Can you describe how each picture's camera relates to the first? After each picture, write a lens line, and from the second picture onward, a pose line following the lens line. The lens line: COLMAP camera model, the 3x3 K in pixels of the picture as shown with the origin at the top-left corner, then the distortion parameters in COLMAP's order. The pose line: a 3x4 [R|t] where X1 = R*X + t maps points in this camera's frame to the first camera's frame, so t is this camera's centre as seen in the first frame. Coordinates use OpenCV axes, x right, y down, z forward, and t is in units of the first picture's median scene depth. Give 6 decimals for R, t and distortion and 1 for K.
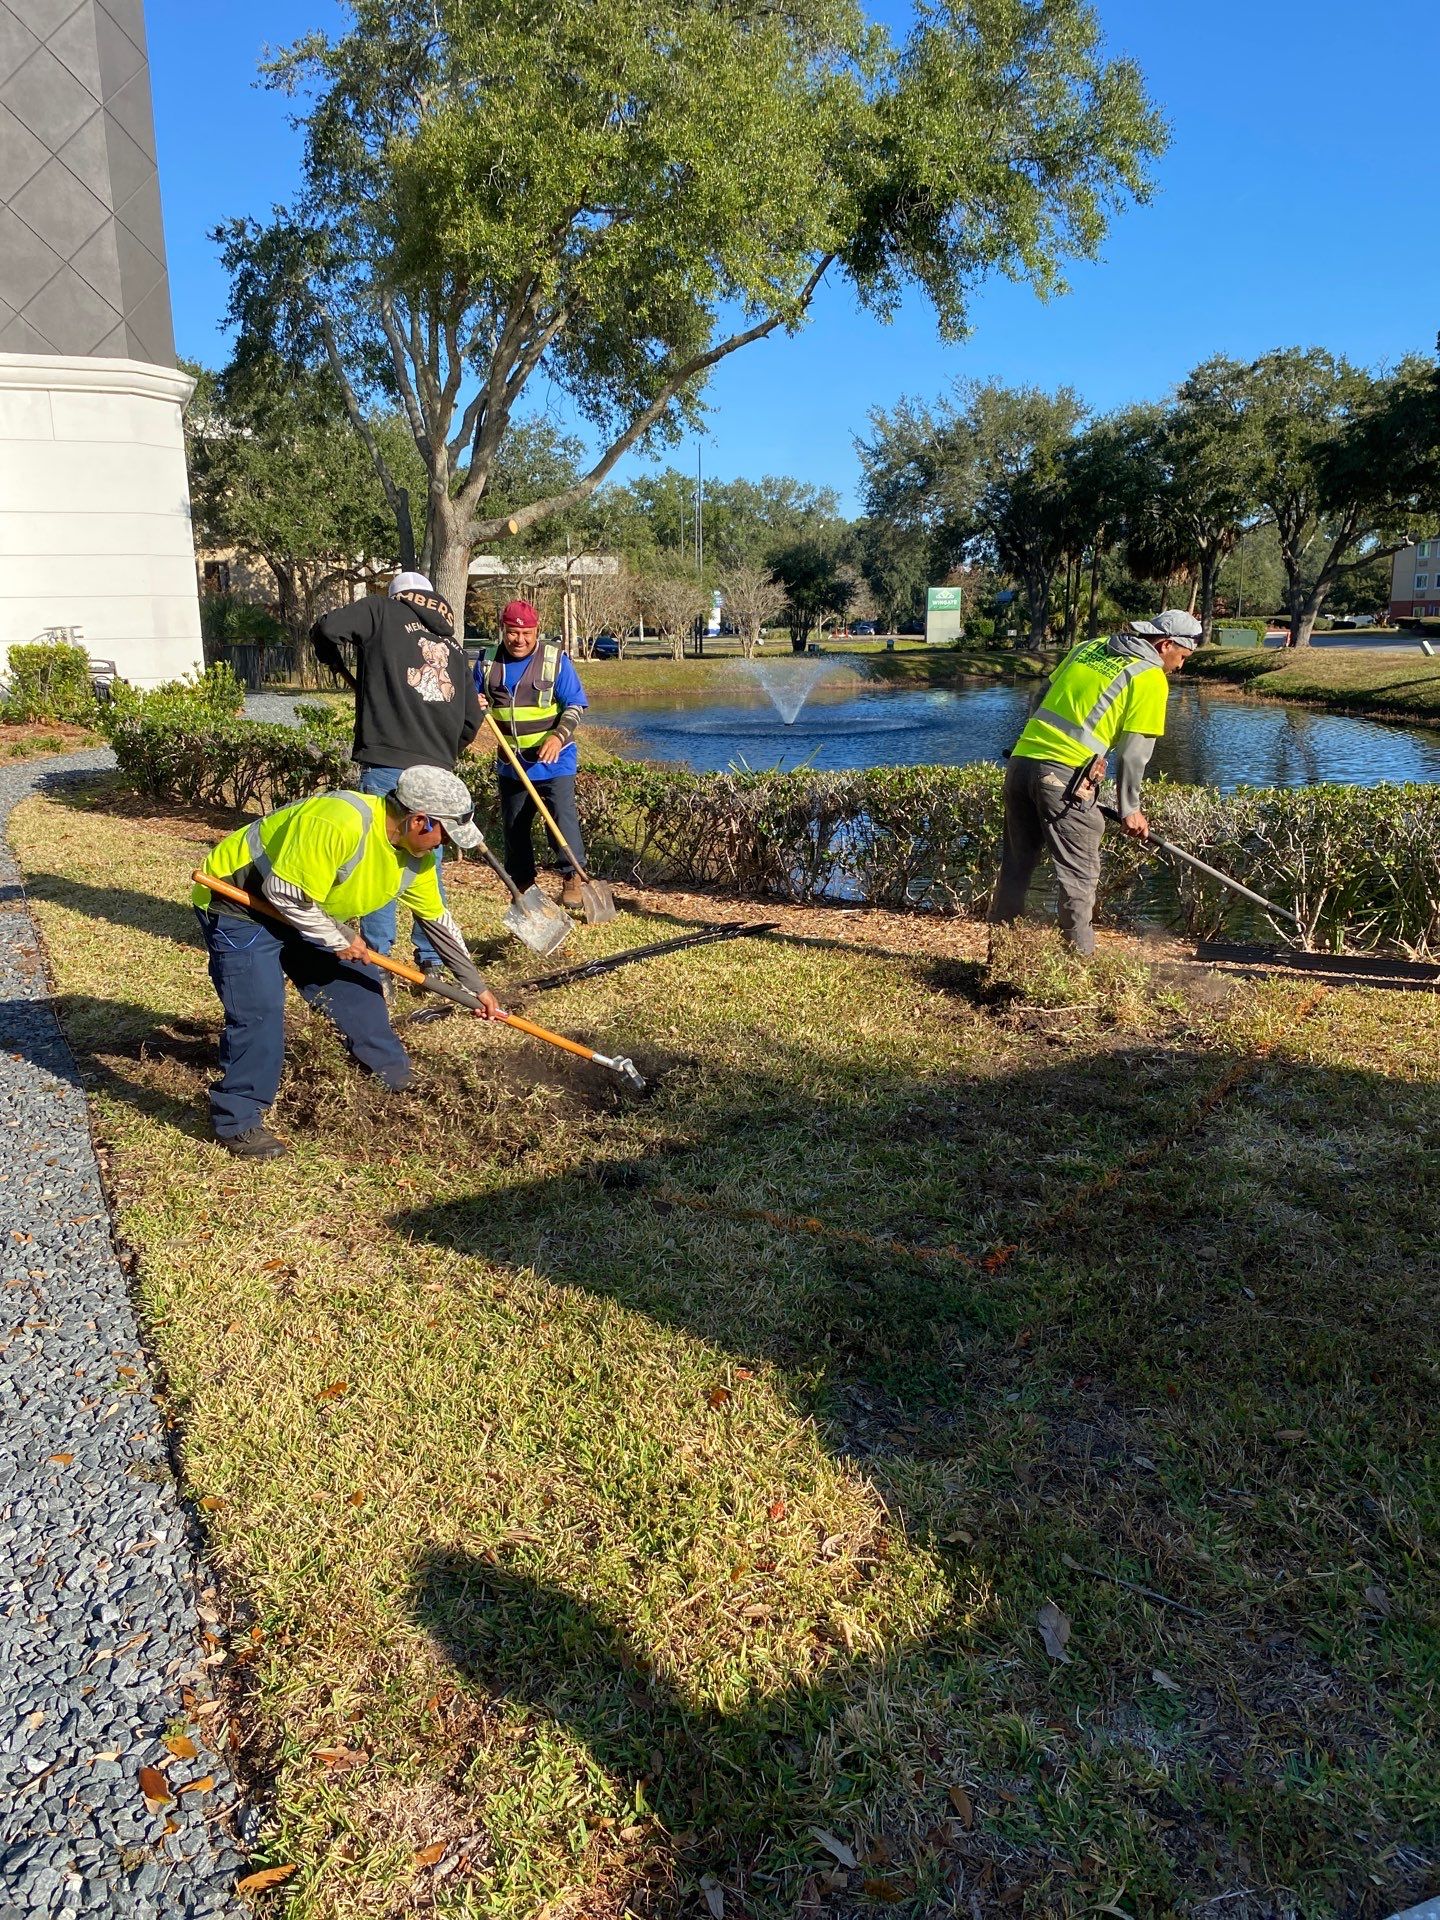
lens RADIAL K [[1489.8, 0, 715.0], [0, 1489.8, 970.9], [0, 0, 1]] dist [-0.001731, -0.013295]
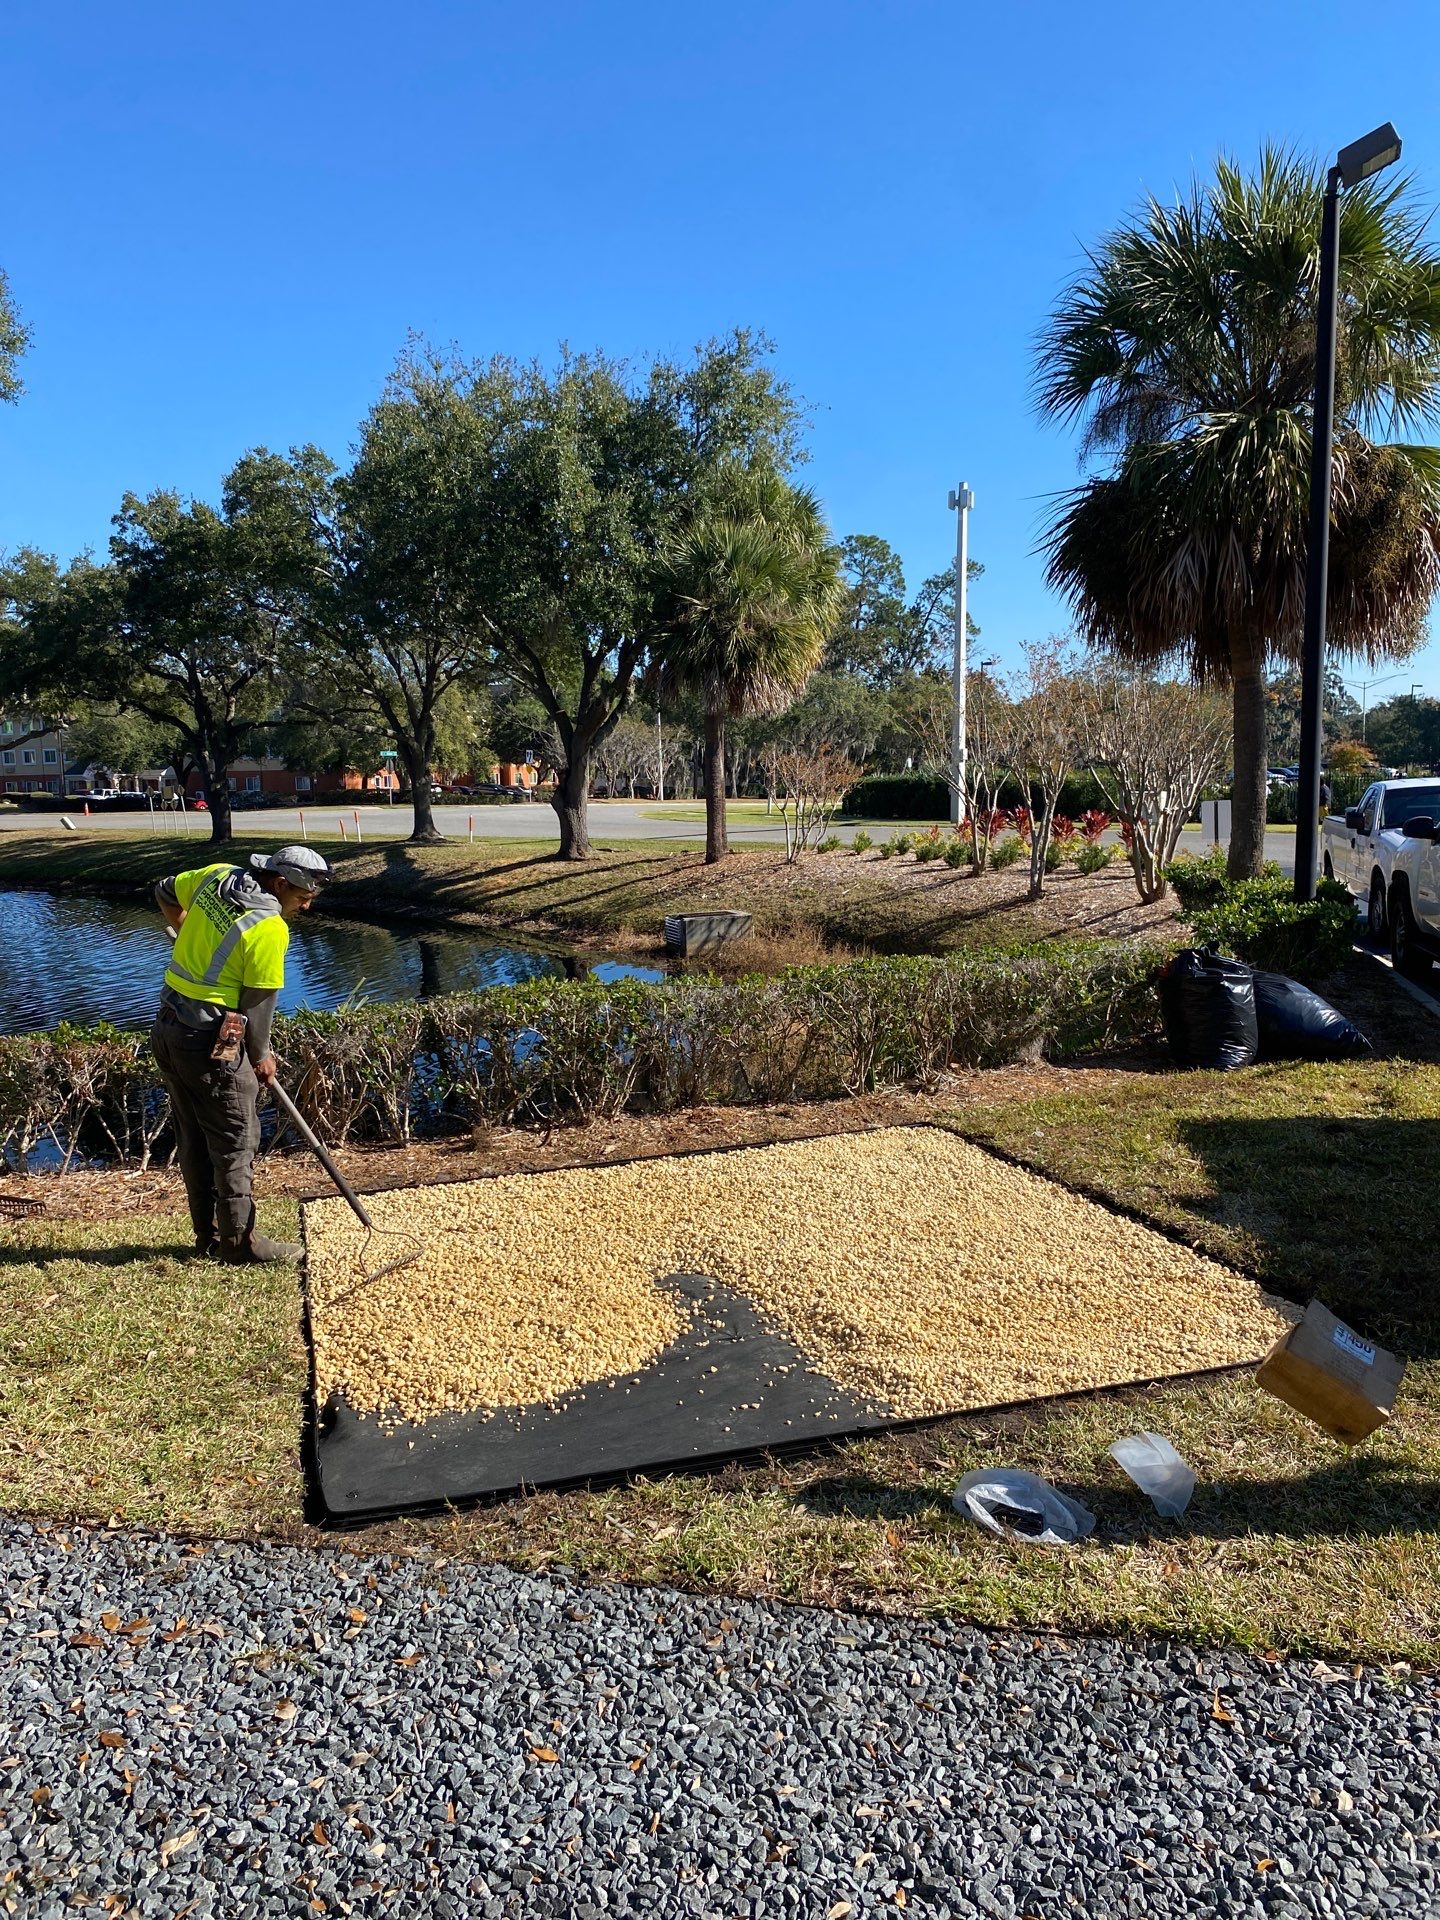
lens RADIAL K [[1458.5, 0, 718.7], [0, 1458.5, 985.5], [0, 0, 1]] dist [0.091455, -0.231389]
pose [[0.624796, -0.107164, 0.773399, -0.100797], [0.184715, 0.982705, -0.013058, -0.017188], [-0.758624, 0.151016, 0.633786, 0.041744]]
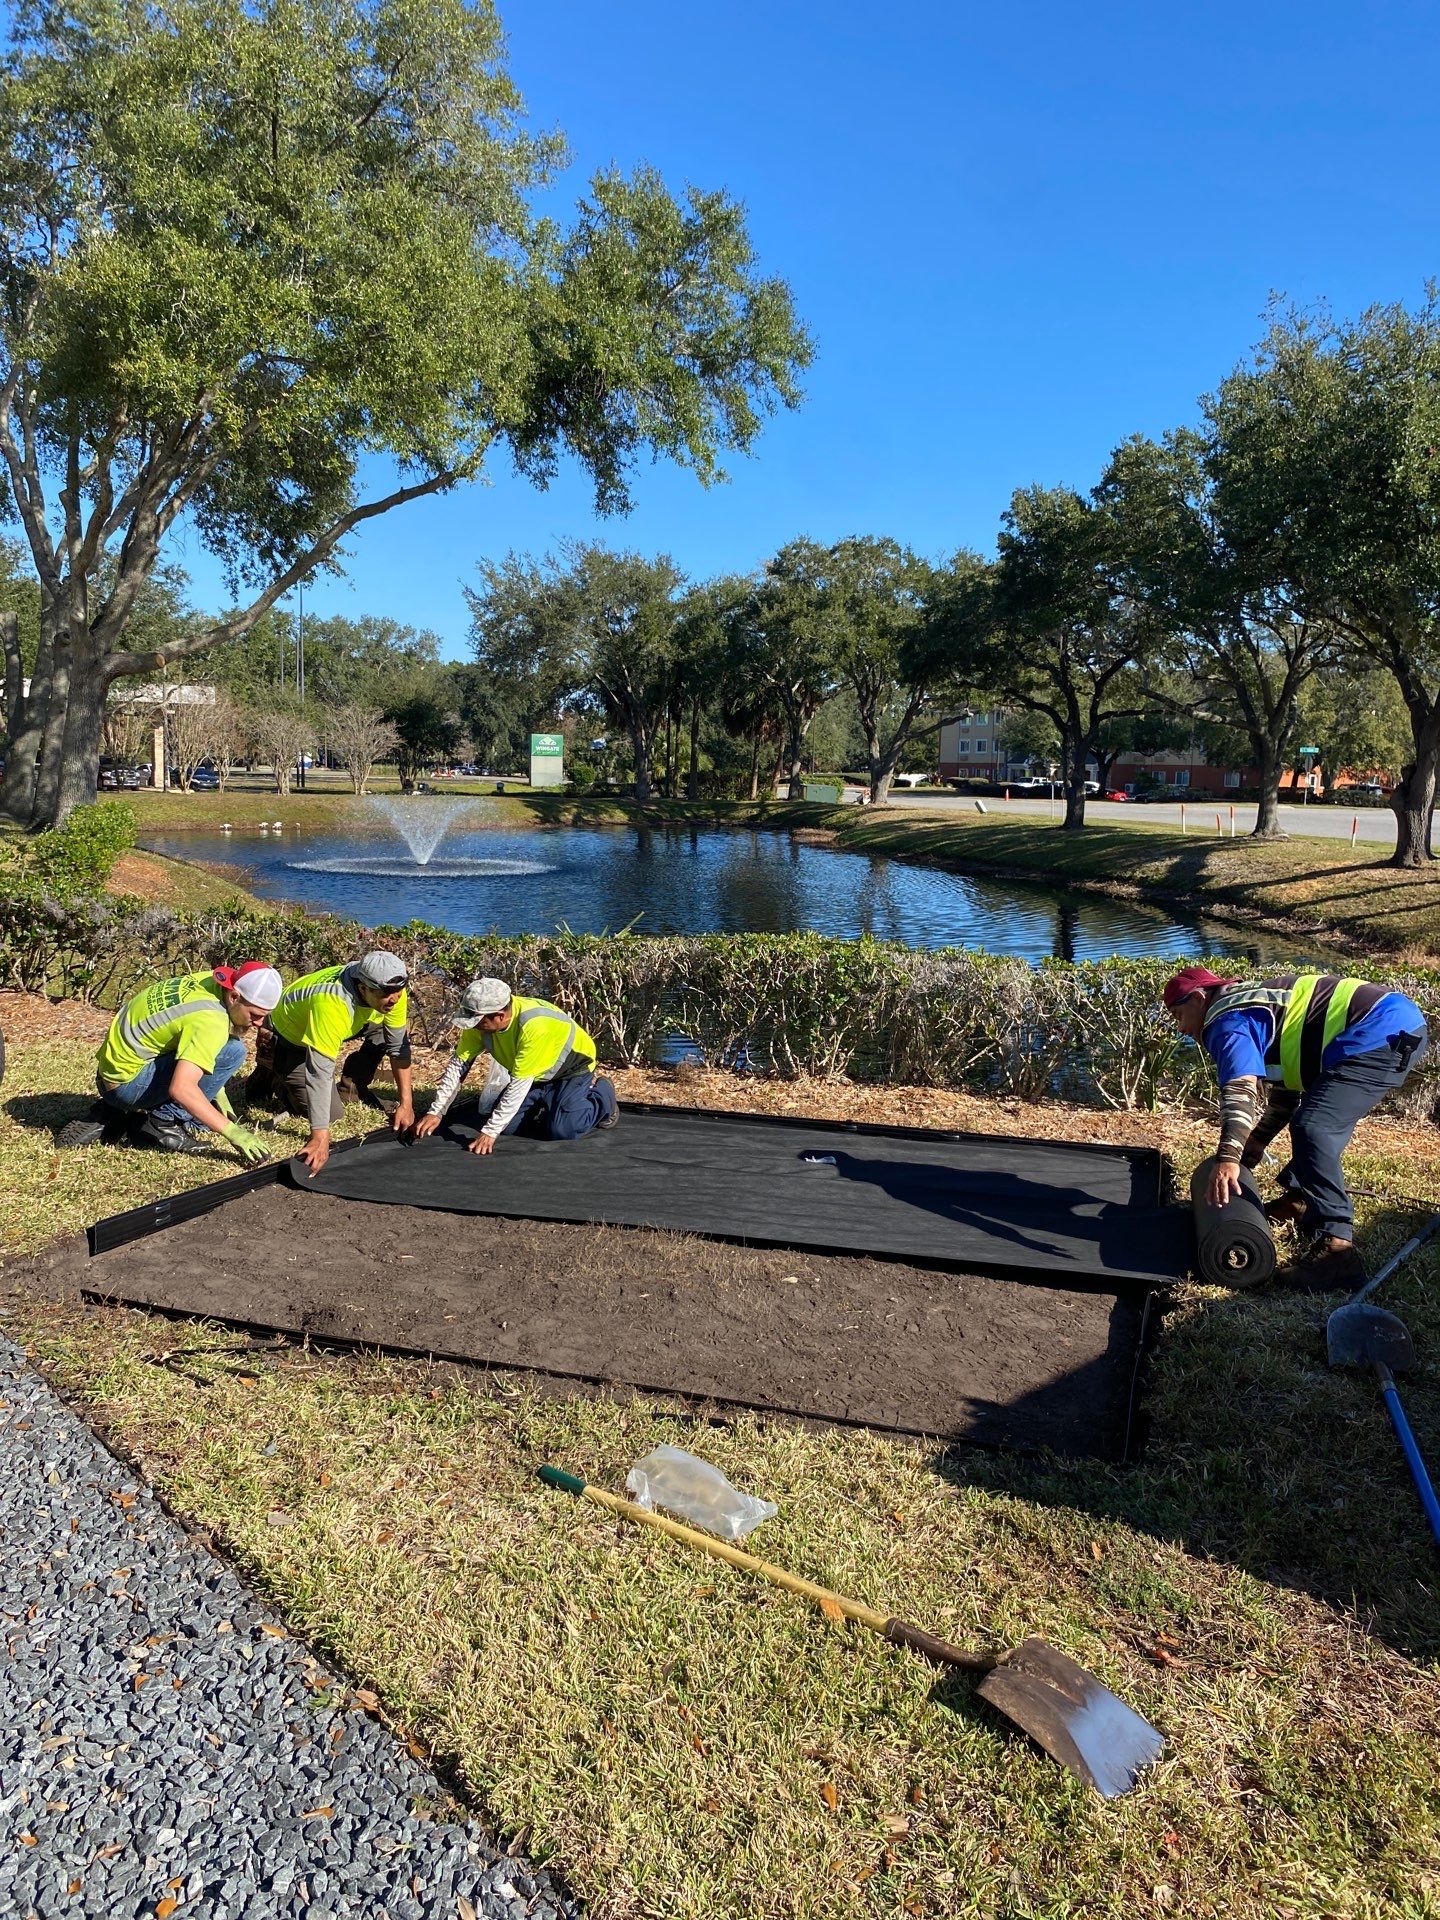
lens RADIAL K [[1471.1, 0, 708.5], [0, 1471.1, 966.5], [0, 0, 1]] dist [0.063476, -0.123553]
pose [[0.963957, 0.002721, 0.266042, -0.028318], [0.022073, 0.995683, -0.090160, -0.004665], [-0.265139, 0.092783, 0.959736, 0.004690]]
